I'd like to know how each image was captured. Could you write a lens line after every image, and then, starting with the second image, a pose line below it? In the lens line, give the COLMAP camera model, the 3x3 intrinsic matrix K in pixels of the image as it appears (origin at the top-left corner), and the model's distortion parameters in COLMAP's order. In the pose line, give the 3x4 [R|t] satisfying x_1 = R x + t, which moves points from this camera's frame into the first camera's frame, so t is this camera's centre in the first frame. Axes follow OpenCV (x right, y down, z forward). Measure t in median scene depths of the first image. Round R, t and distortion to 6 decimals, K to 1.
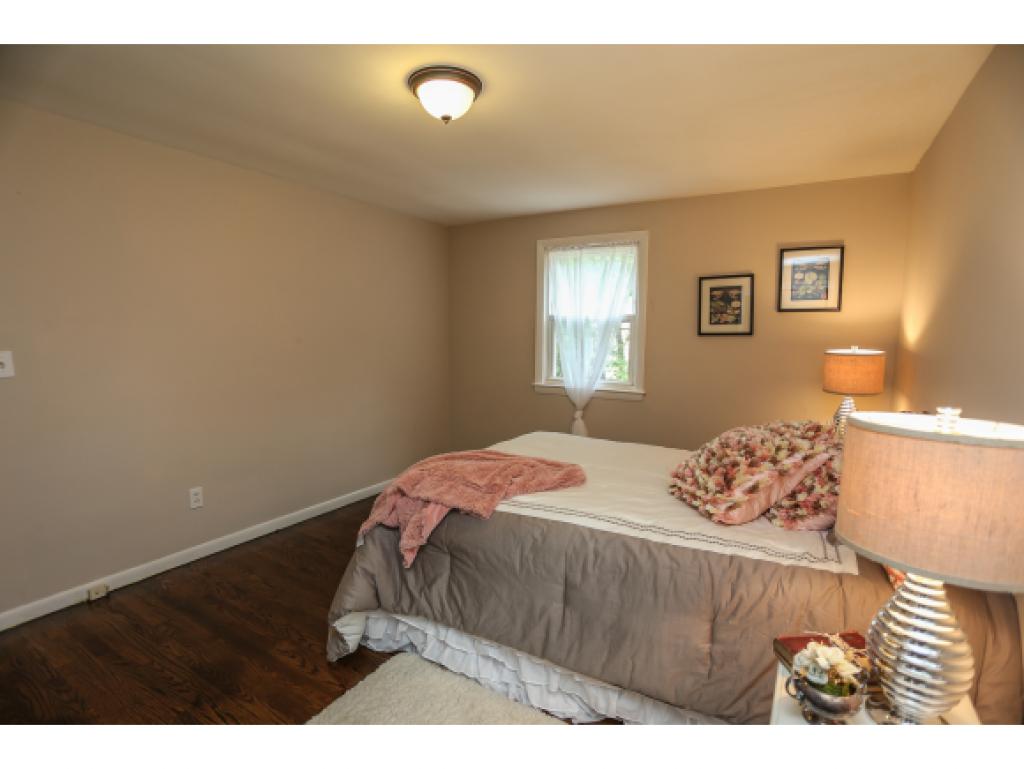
lens RADIAL K [[513.5, 0, 512.0], [0, 513.5, 384.5], [0, 0, 1]] dist [-0.046879, 0.000578]
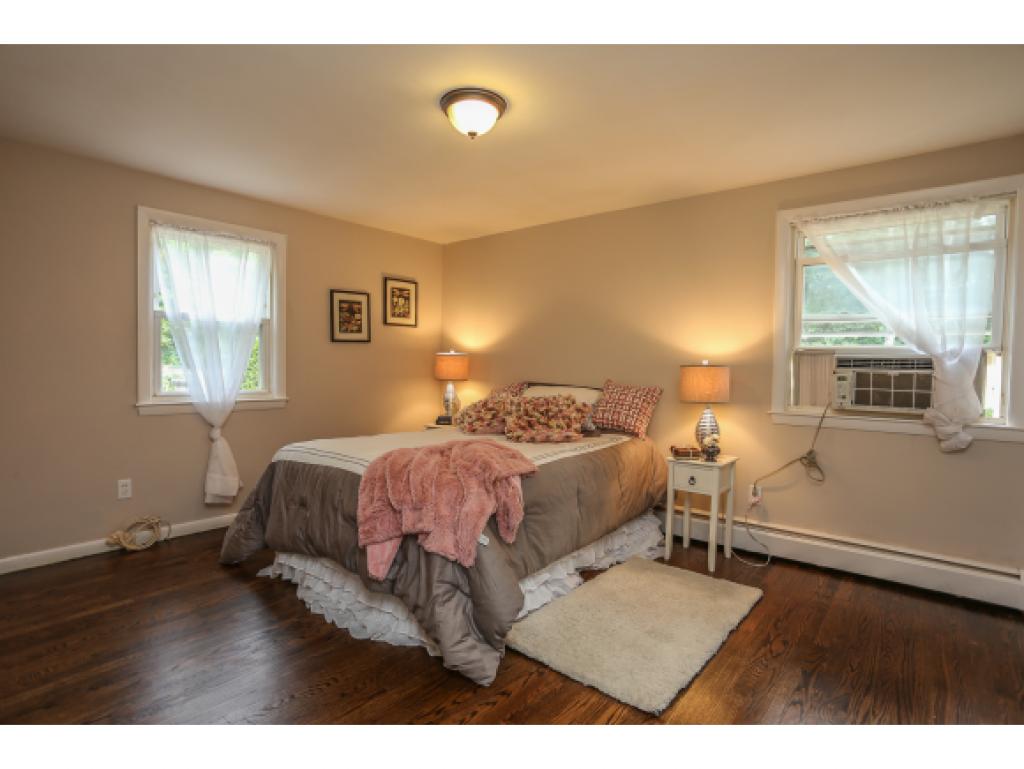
lens RADIAL K [[534.5, 0, 512.0], [0, 534.5, 384.5], [0, 0, 1]] dist [-0.001119, -0.000226]
pose [[0.143828, -0.048688, 0.988404, -0.757633], [0.091617, 0.995155, 0.035689, -0.008777], [-0.985353, 0.085422, 0.147592, 0.460336]]
